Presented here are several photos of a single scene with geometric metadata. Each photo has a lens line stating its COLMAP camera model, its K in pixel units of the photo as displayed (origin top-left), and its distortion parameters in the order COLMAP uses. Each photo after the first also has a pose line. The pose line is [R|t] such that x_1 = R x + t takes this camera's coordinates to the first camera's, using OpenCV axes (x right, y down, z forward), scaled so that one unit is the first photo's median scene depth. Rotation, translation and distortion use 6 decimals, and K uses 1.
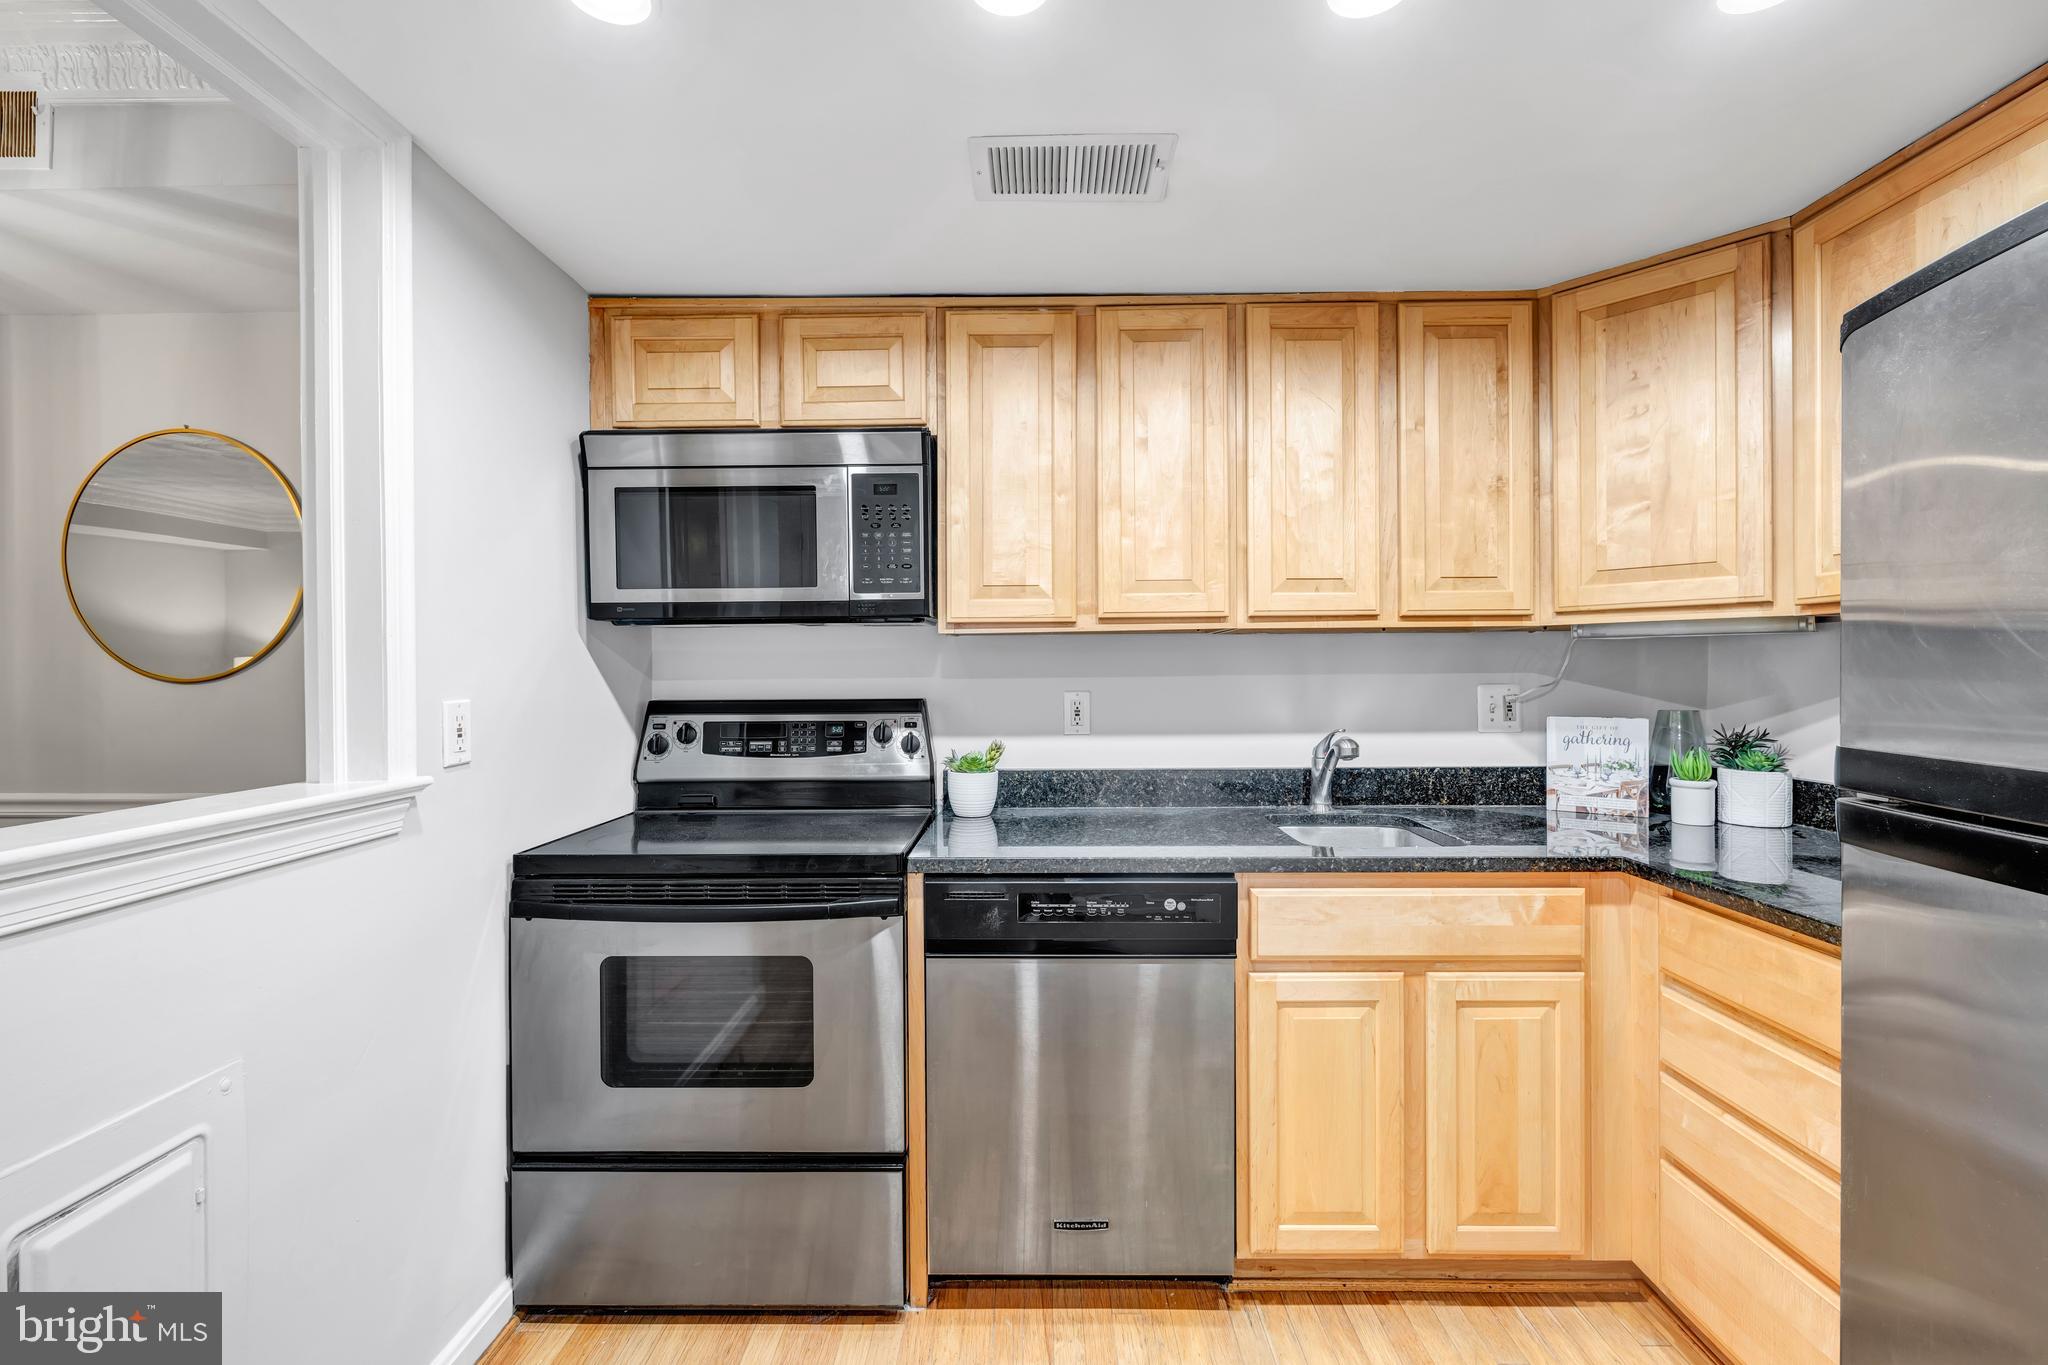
lens RADIAL K [[871.5, 0, 1019.2], [0, 871.5, 678.8], [0, 0, 1]] dist [-0.001787, 0.000288]
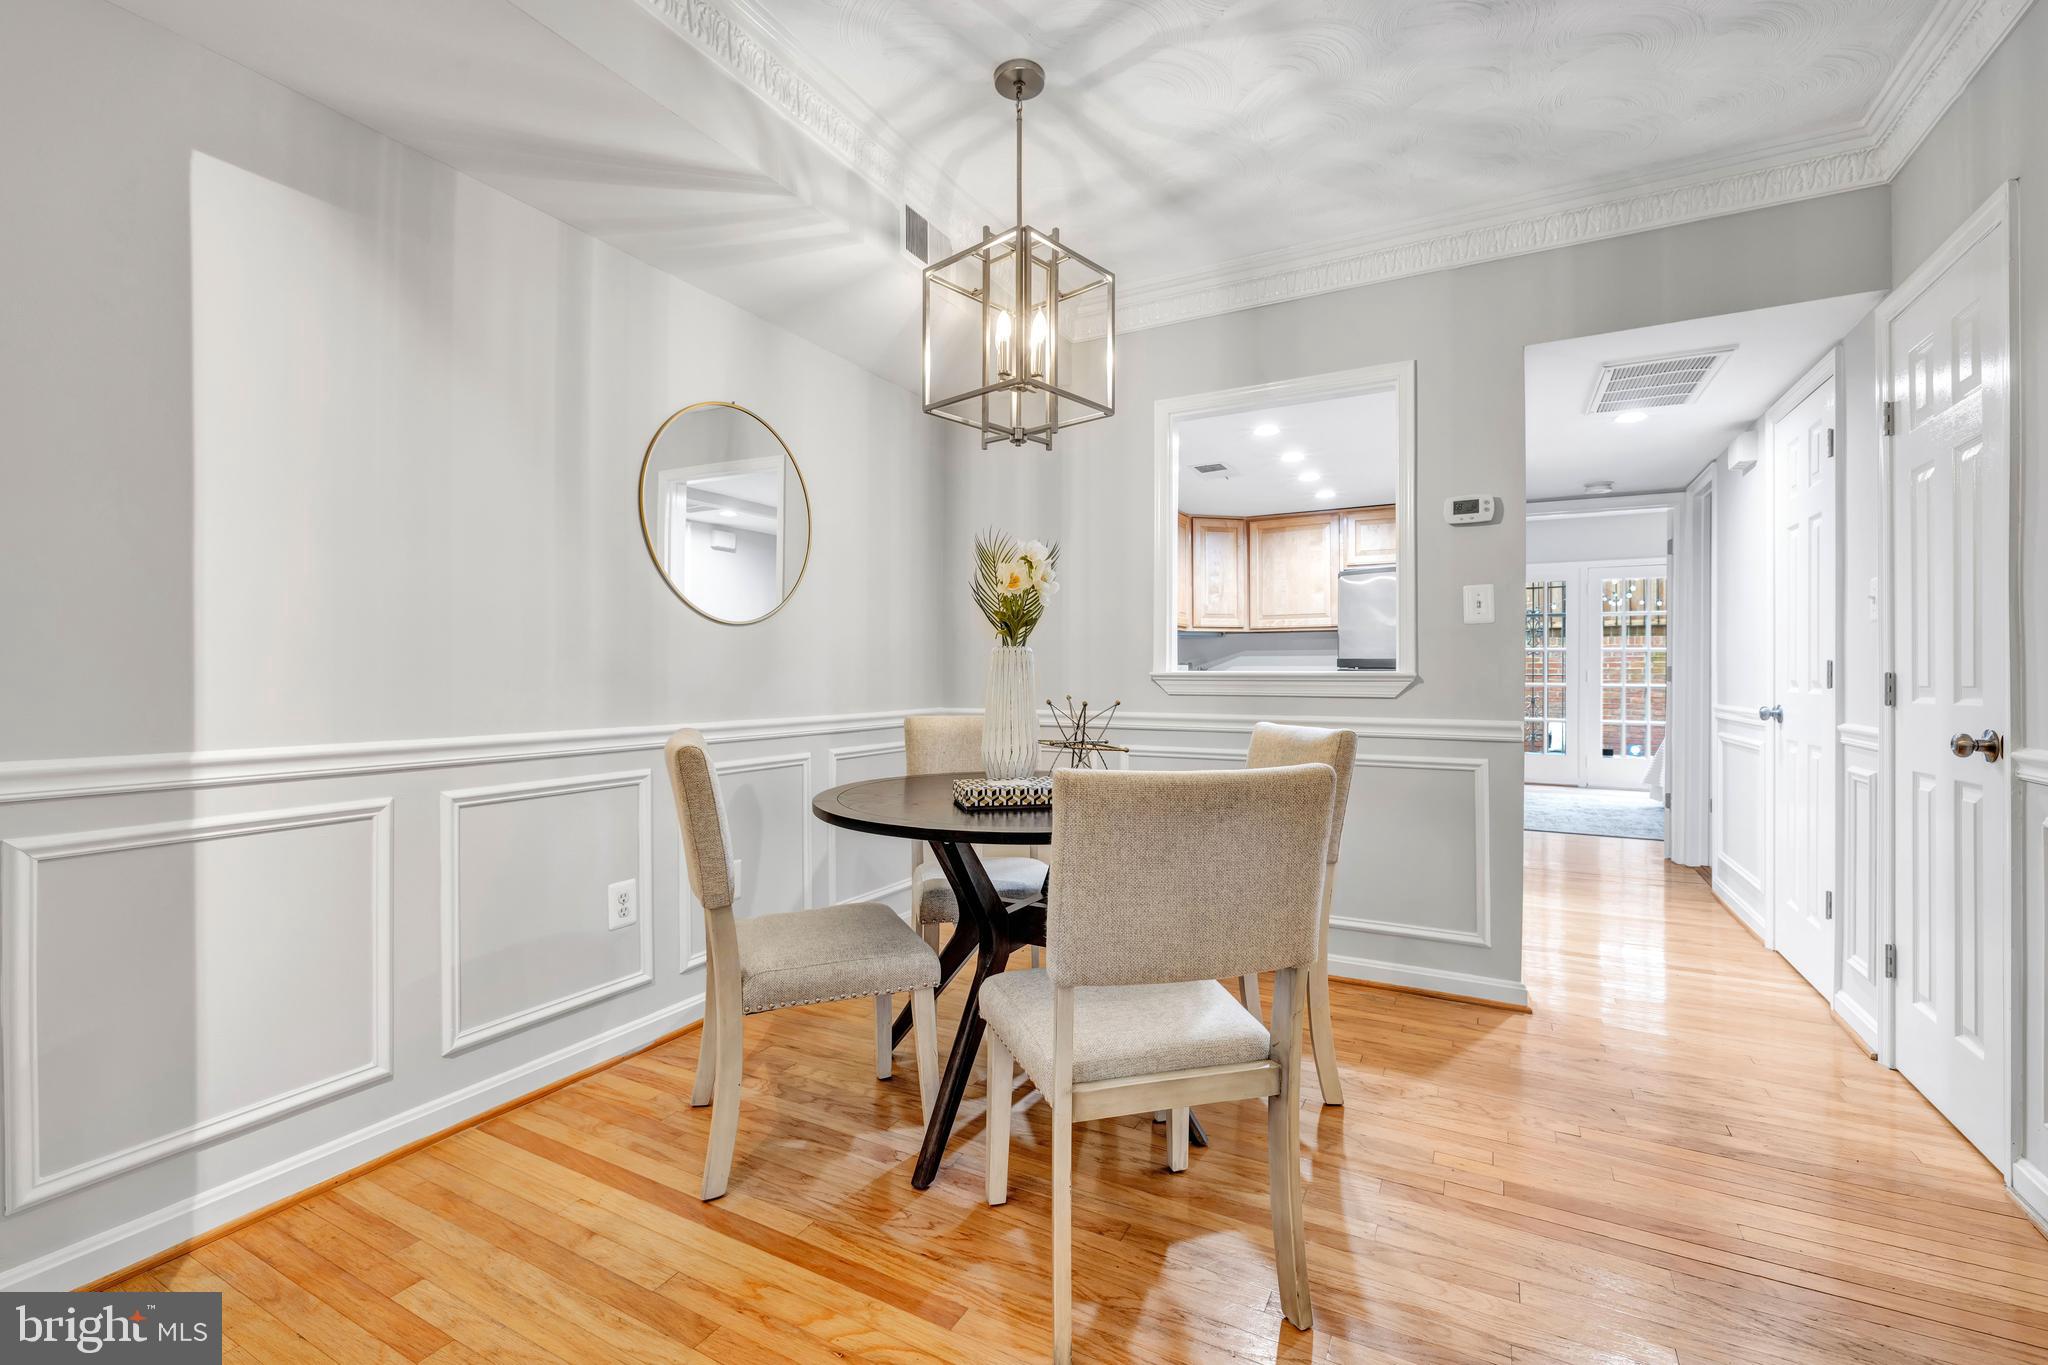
lens RADIAL K [[871.5, 0, 1019.2], [0, 871.5, 678.8], [0, 0, 1]] dist [-0.001787, 0.000288]
pose [[0.466254, -0.001807, 0.884649, -2.214044], [0.003196, 0.999995, 0.000358, 0.093369], [-0.884645, 0.002660, 0.466258, 0.156497]]
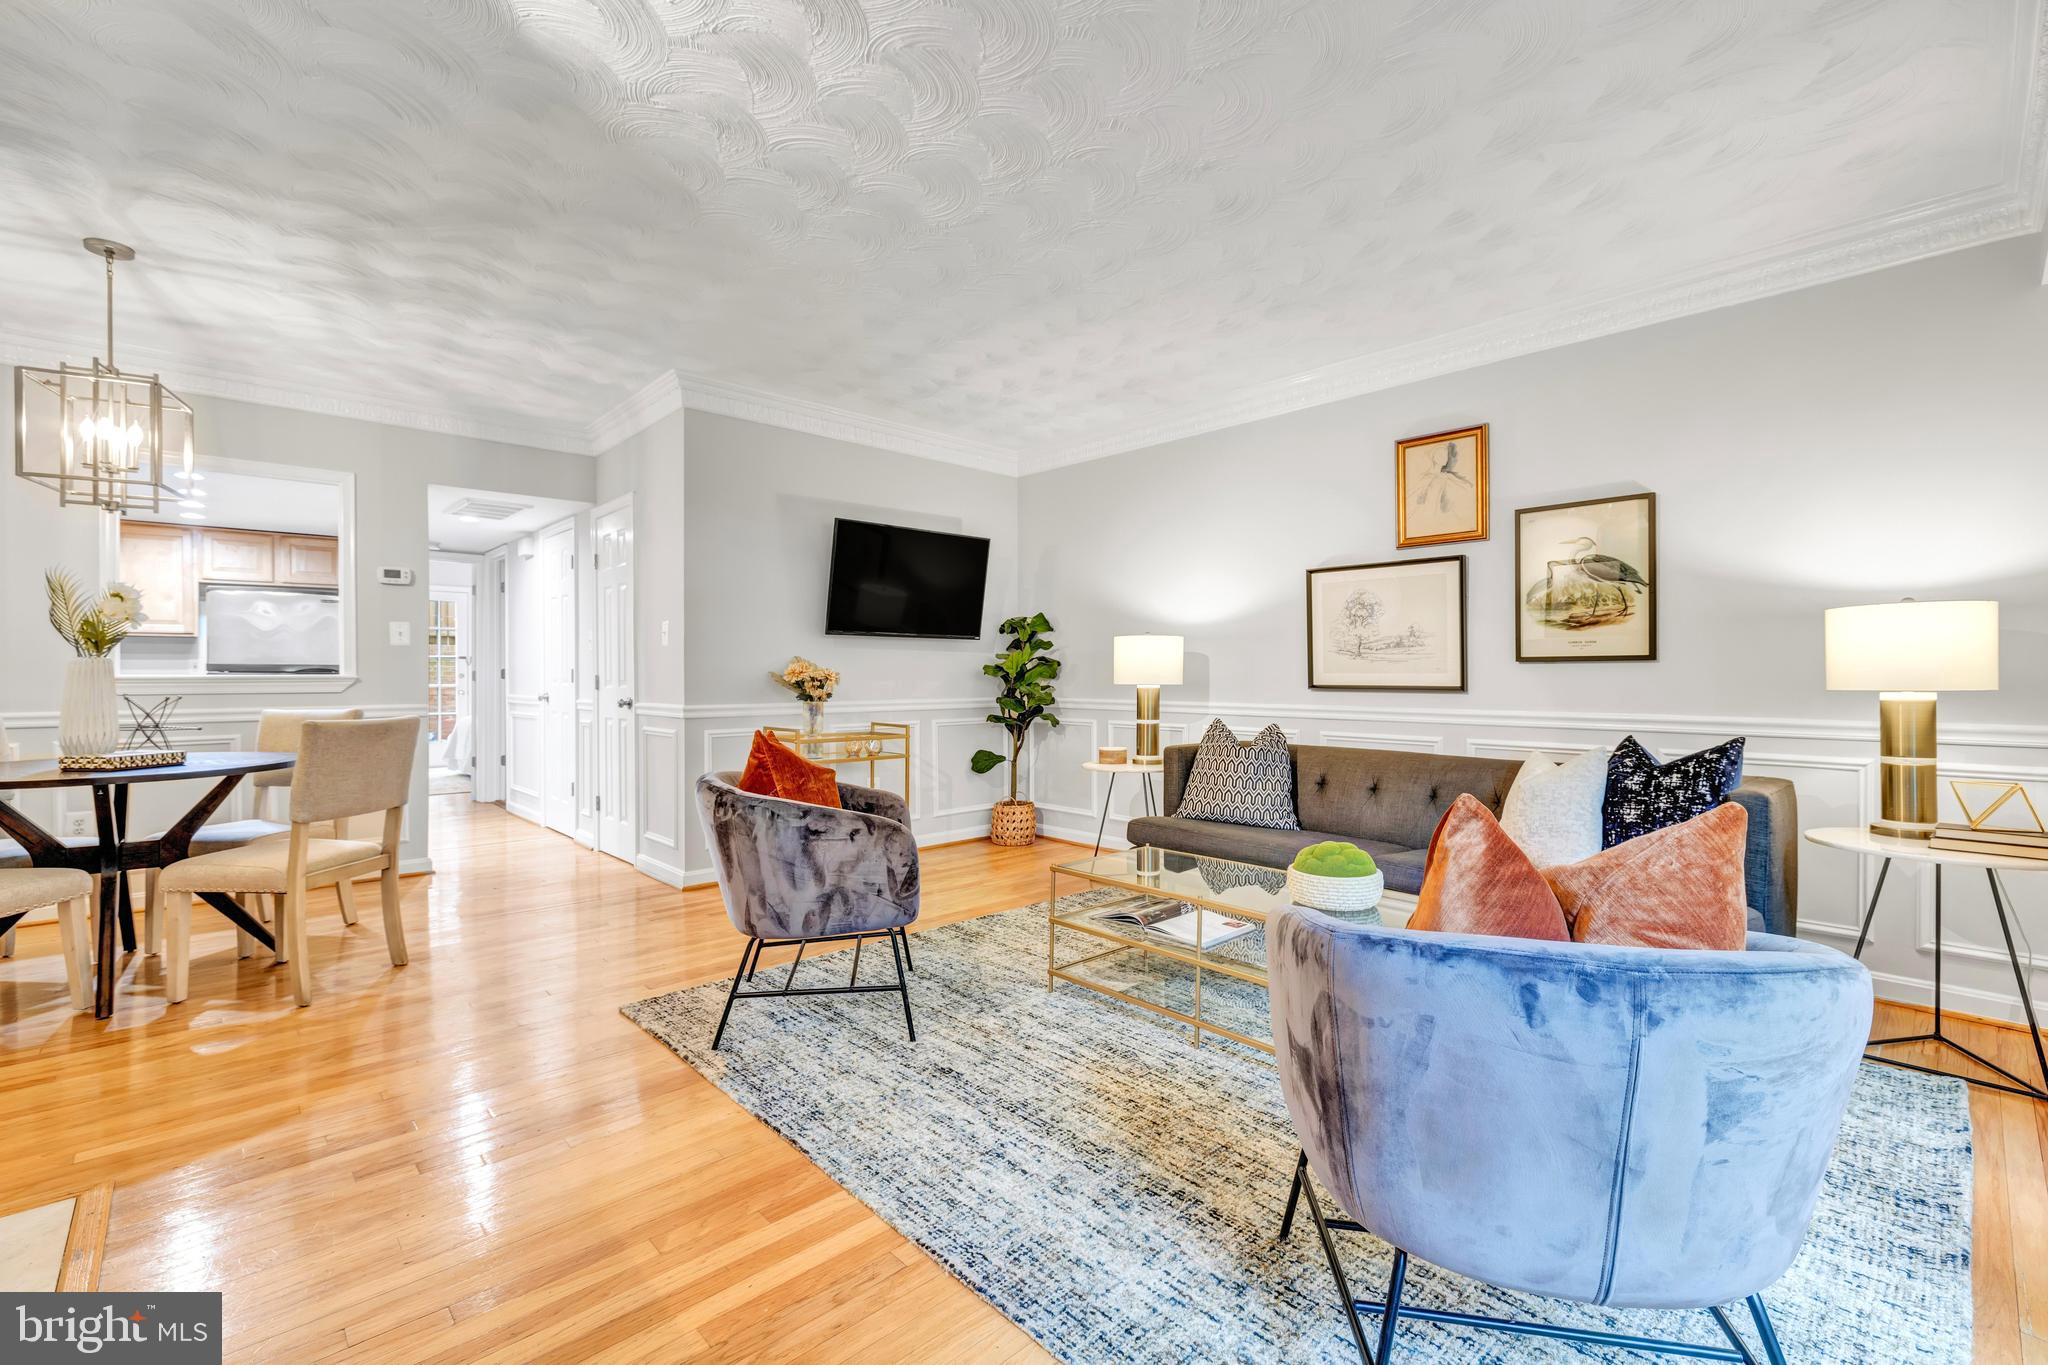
lens RADIAL K [[882.5, 0, 1027.1], [0, 882.5, 674.8], [0, 0, 1]] dist [-0.002223, -0.000049]
pose [[-0.695032, 0.005266, 0.718959, -3.497484], [0.009034, 0.999958, 0.001410, 0.096177], [-0.718922, 0.007475, -0.695051, 0.599237]]
